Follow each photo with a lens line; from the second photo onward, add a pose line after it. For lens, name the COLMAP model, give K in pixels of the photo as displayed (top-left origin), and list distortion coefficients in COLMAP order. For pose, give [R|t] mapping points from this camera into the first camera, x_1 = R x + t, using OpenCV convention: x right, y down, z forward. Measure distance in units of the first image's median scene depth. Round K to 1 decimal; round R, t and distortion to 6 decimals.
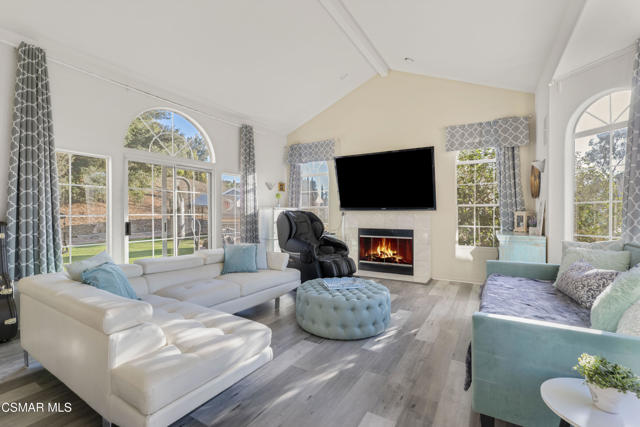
lens RADIAL K [[290.4, 0, 318.8], [0, 290.4, 215.0], [0, 0, 1]] dist [0.013484, 0.000567]
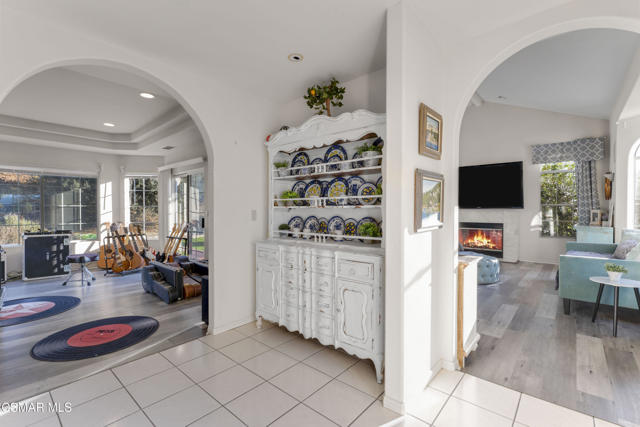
lens RADIAL K [[290.4, 0, 322.7], [0, 290.4, 215.5], [0, 0, 1]] dist [0.013484, 0.000567]
pose [[0.985446, 0.000918, -0.169989, -0.296135], [0.000738, 0.999953, 0.009681, 0.001270], [0.169990, -0.009665, 0.985398, -0.509998]]
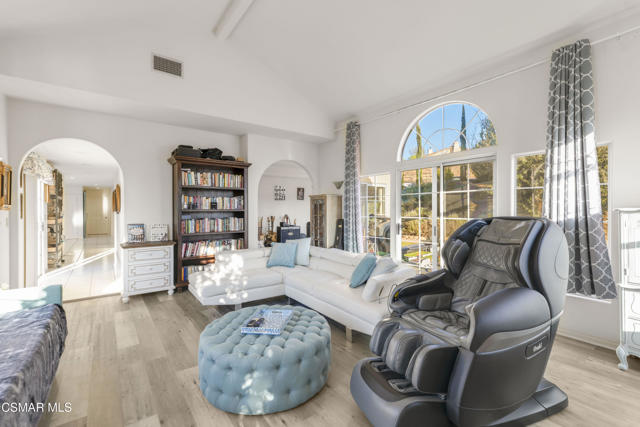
lens RADIAL K [[290.4, 0, 319.6], [0, 290.4, 212.2], [0, 0, 1]] dist [0.013484, 0.000567]
pose [[-0.390955, 0.004138, -0.920401, 0.447445], [-0.001158, 0.999987, 0.004987, -0.024320], [0.920409, 0.003015, -0.390945, 0.898561]]
